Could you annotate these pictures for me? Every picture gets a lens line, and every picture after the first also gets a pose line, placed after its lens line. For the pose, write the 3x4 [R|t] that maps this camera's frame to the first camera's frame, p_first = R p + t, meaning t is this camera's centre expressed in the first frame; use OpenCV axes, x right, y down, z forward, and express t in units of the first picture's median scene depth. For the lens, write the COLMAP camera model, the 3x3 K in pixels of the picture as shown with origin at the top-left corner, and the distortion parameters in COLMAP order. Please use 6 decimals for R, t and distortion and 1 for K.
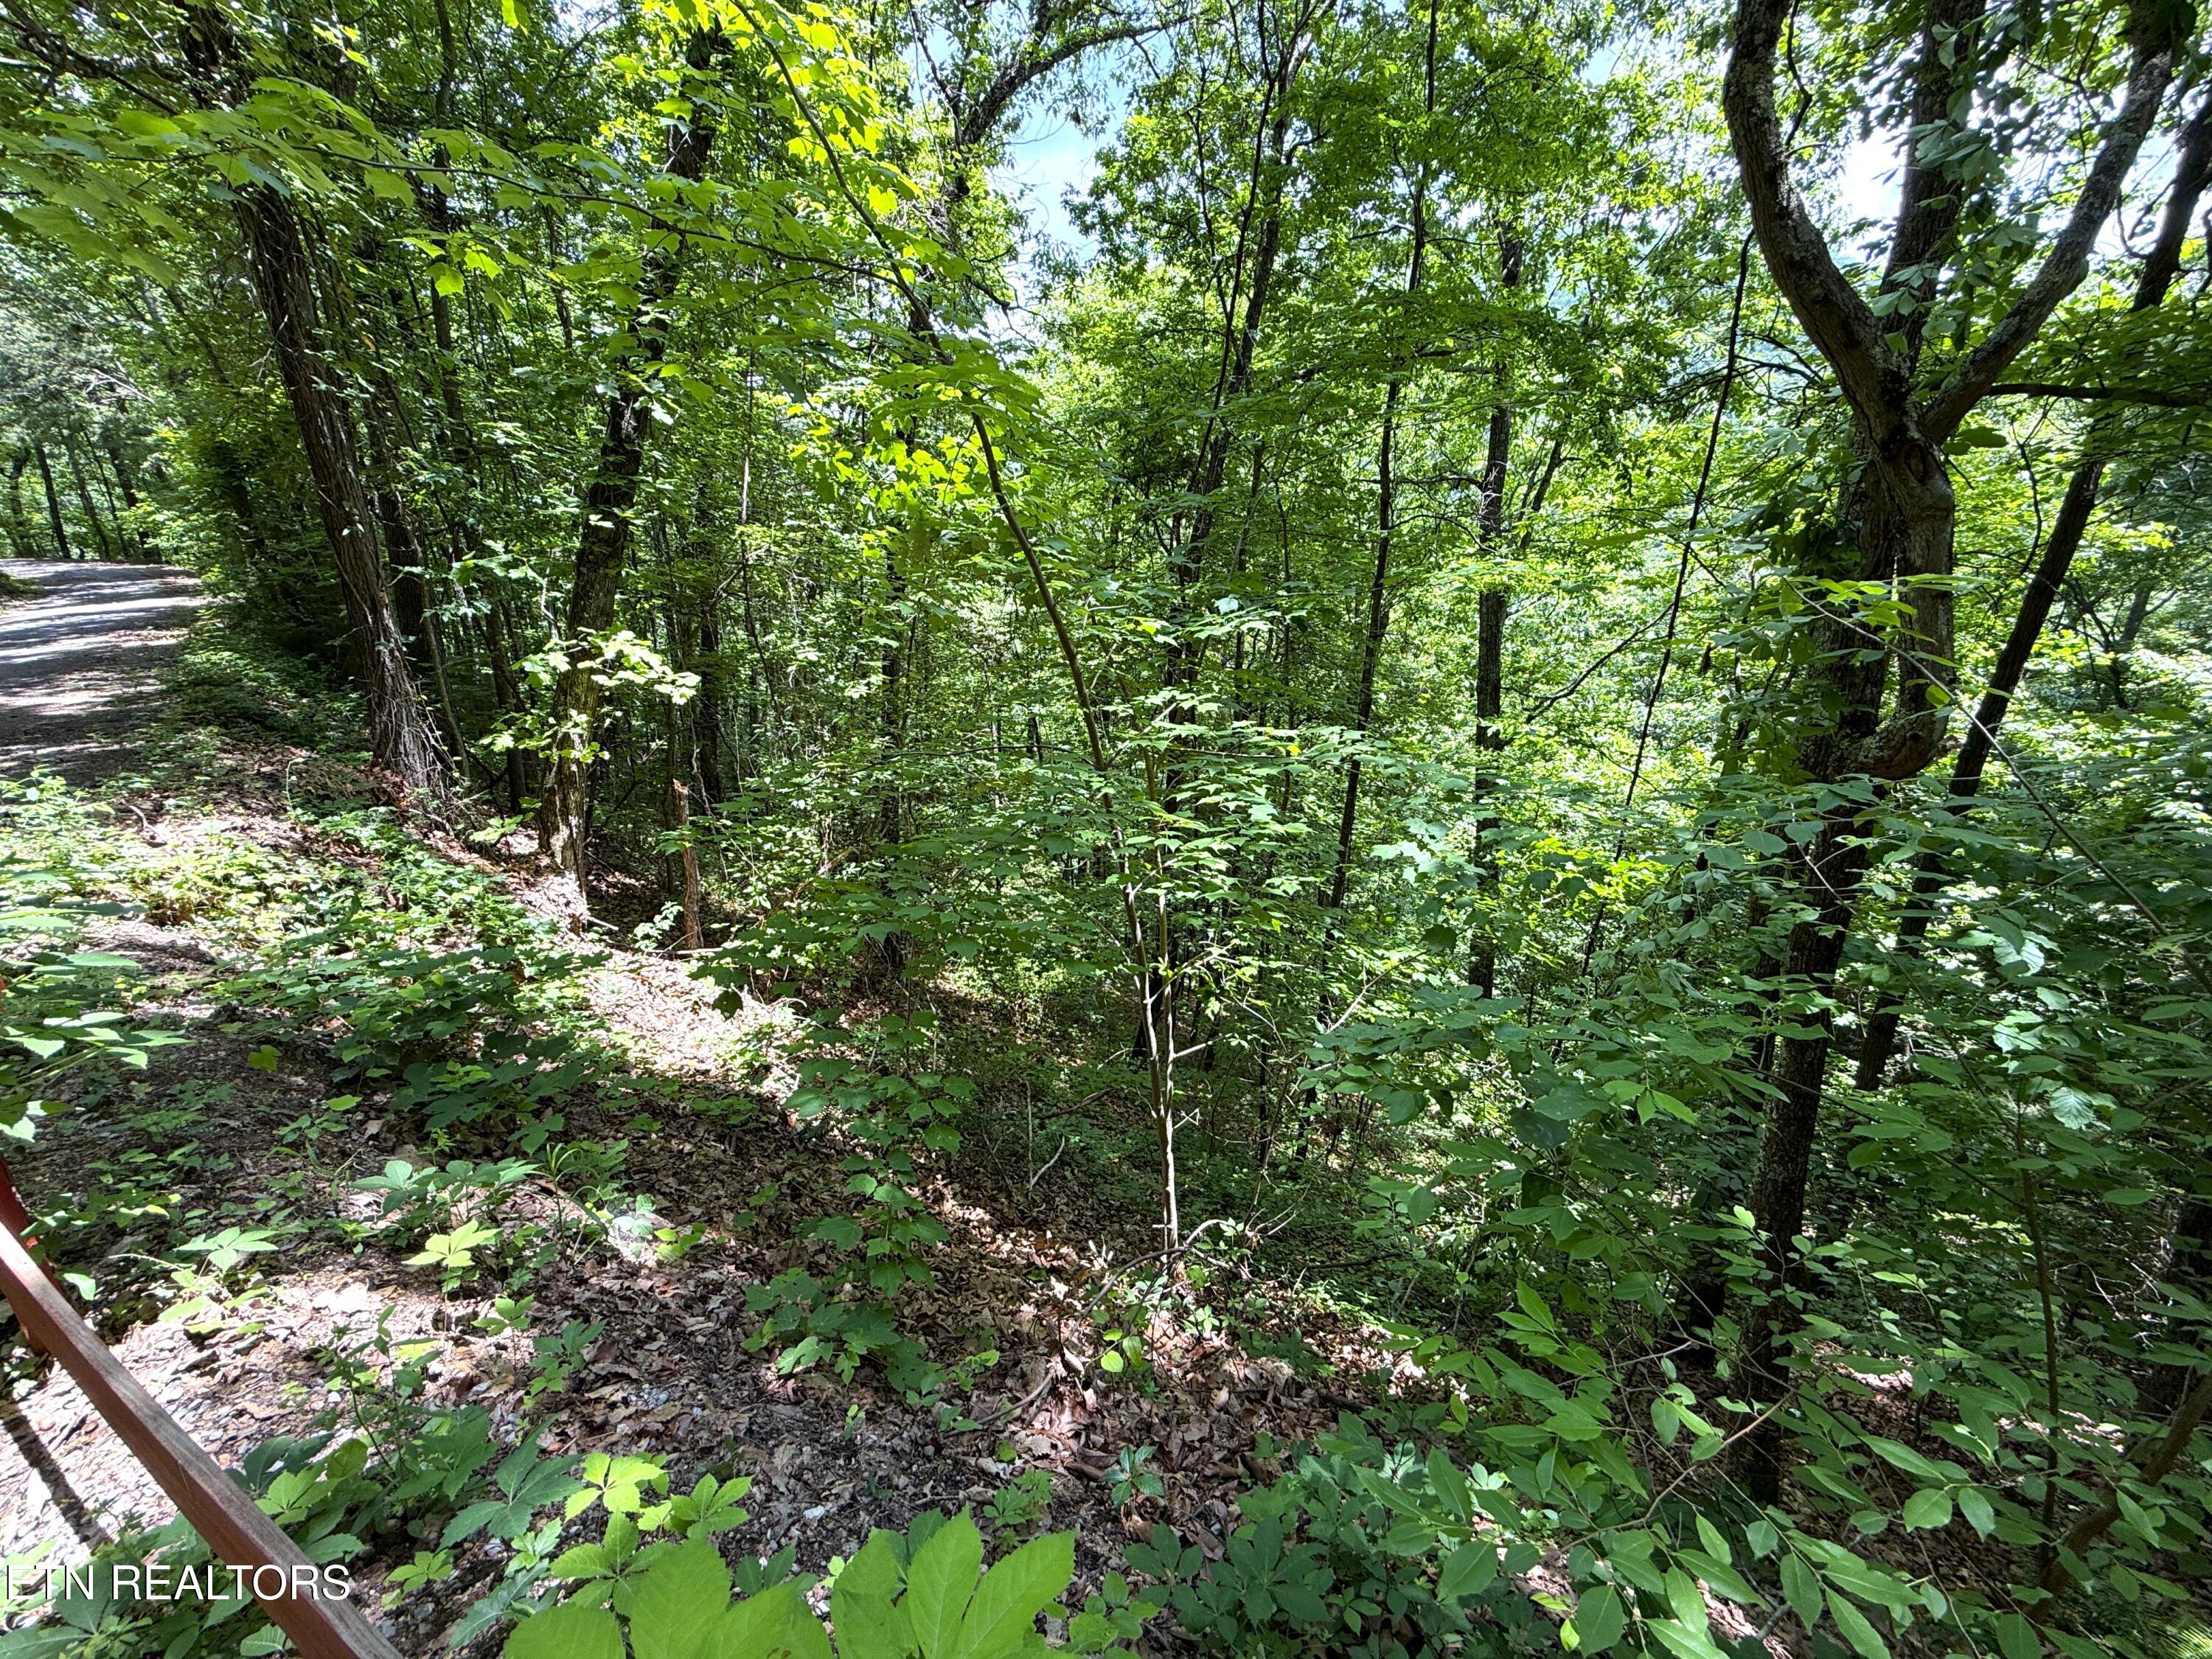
lens RADIAL K [[887.5, 0, 1106.0], [0, 887.5, 829.5], [0, 0, 1]] dist [0.000105, -0.000163]
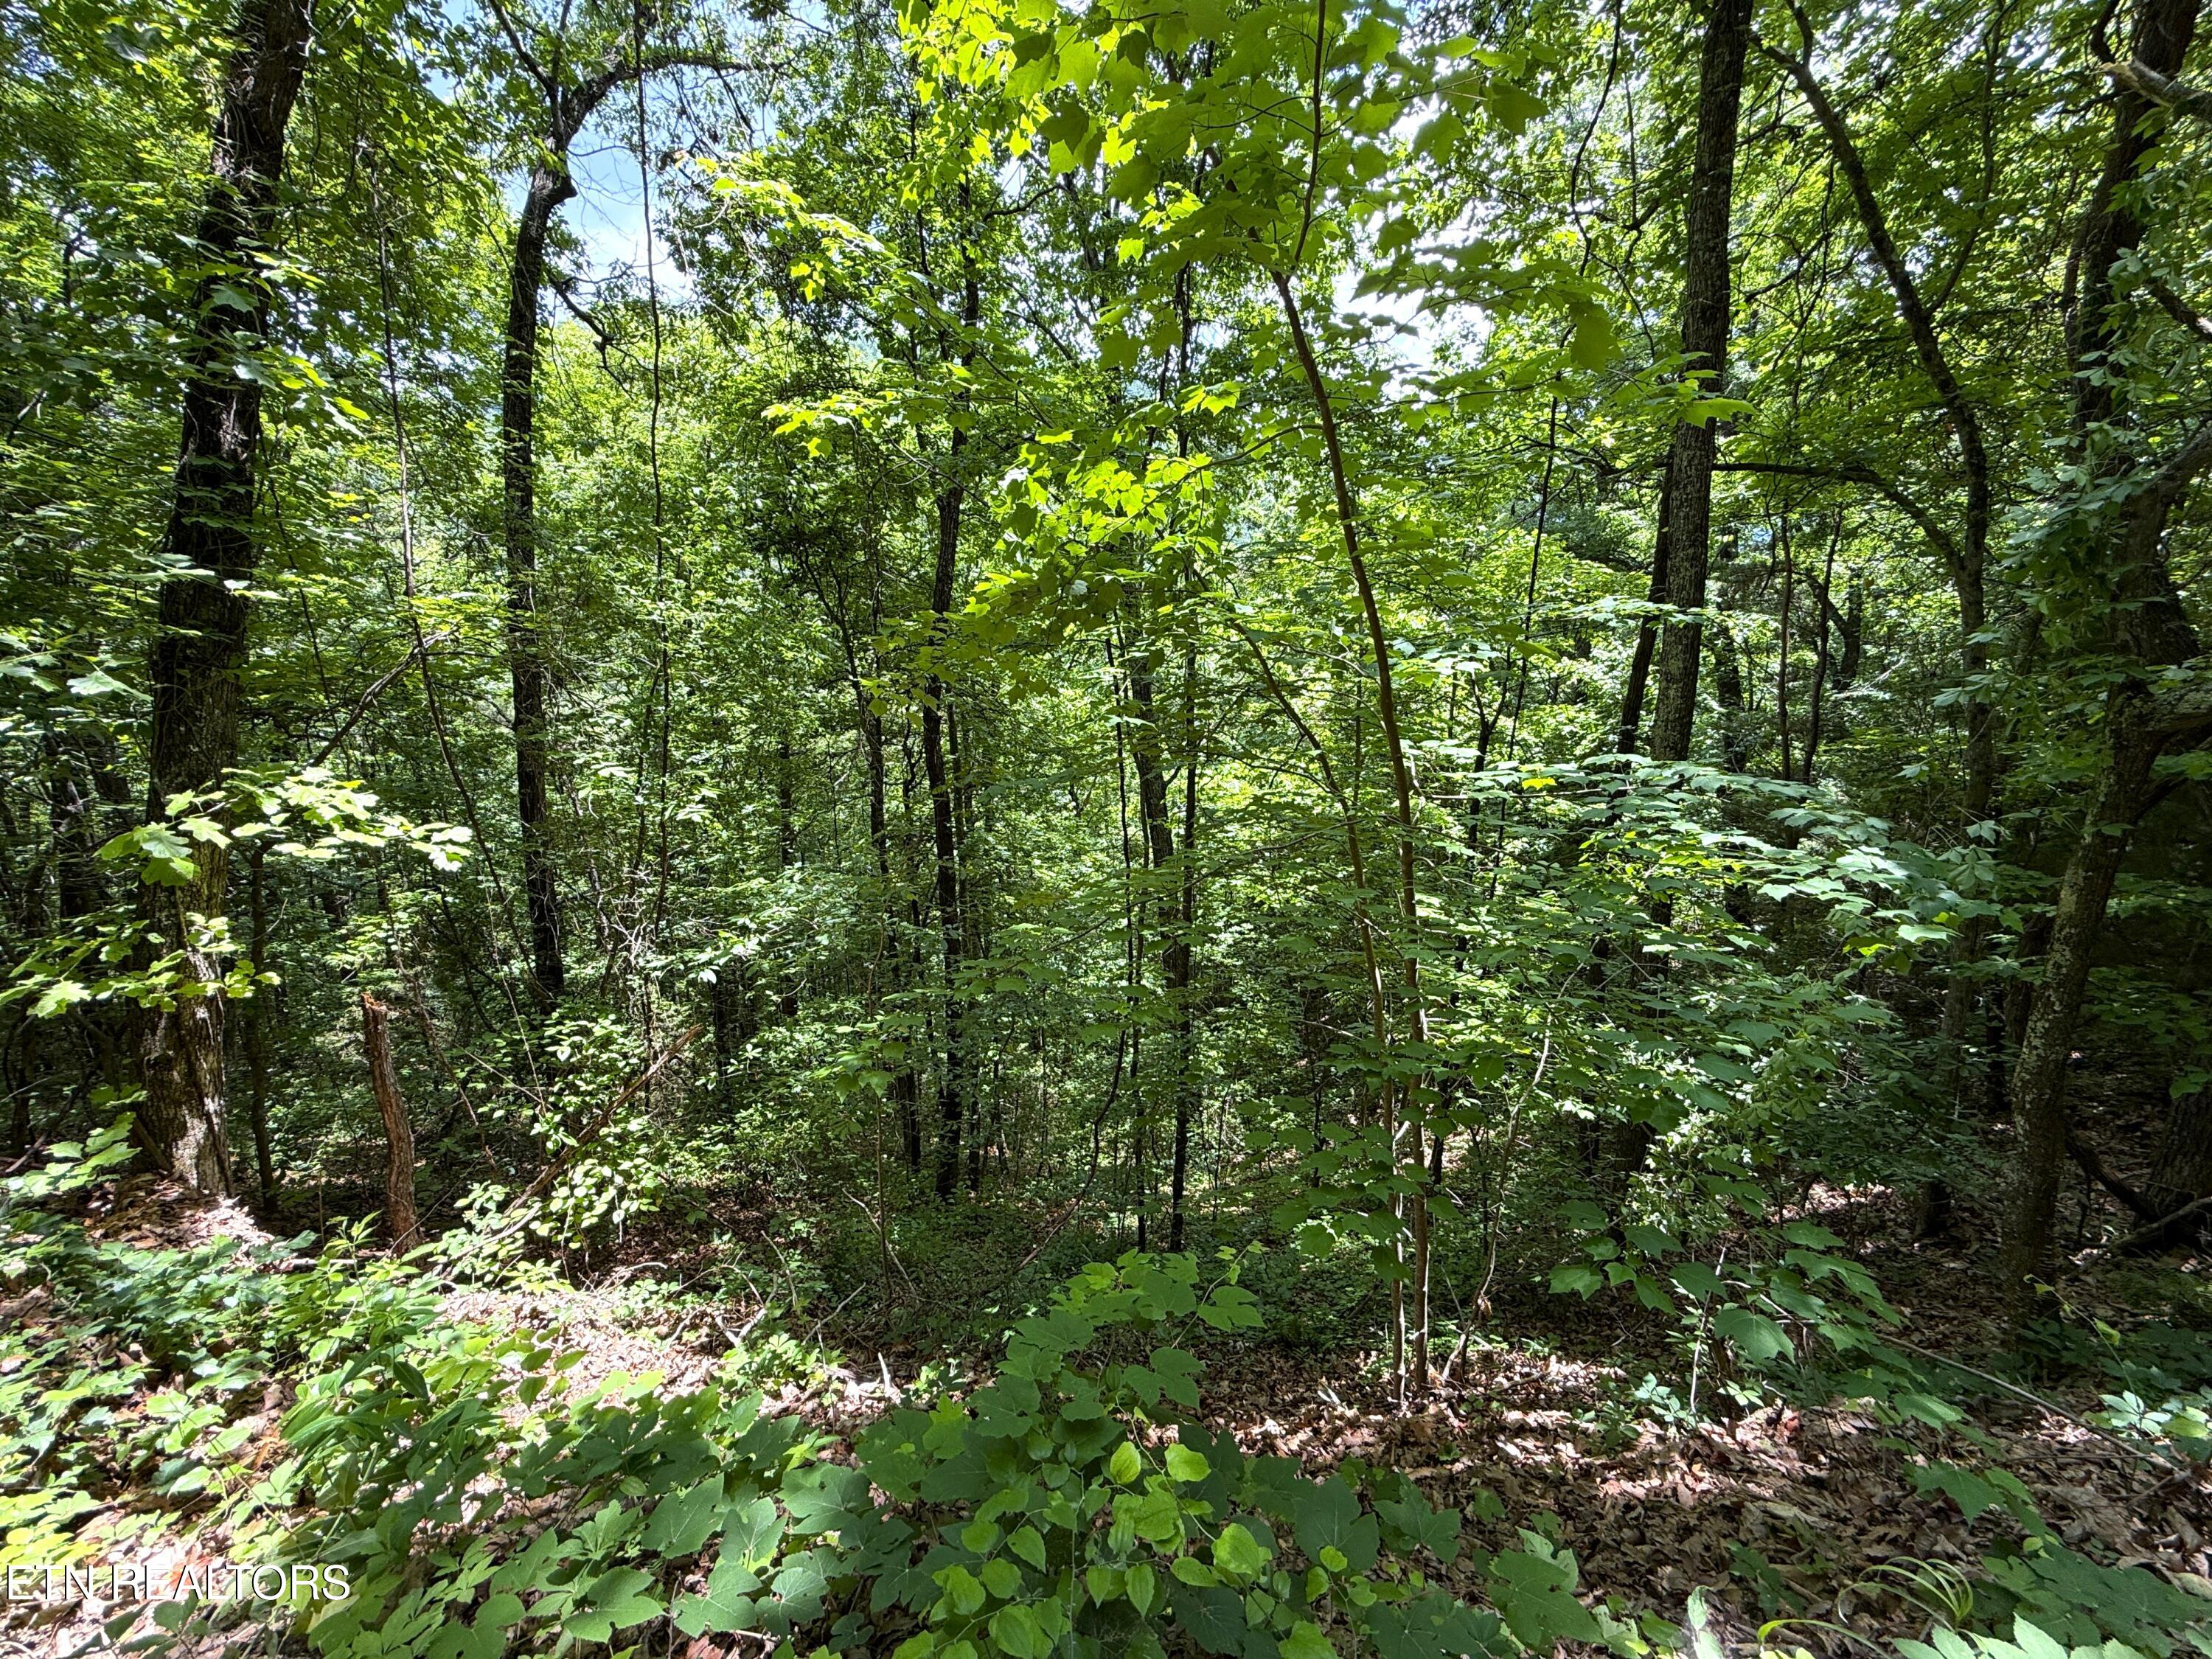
lens RADIAL K [[887.5, 0, 1106.0], [0, 887.5, 829.5], [0, 0, 1]] dist [0.000105, -0.000163]
pose [[0.856445, -0.135871, 0.498037, -0.369468], [0.171558, 0.984822, -0.026345, -0.070871], [-0.486899, 0.108005, 0.866755, 0.208192]]
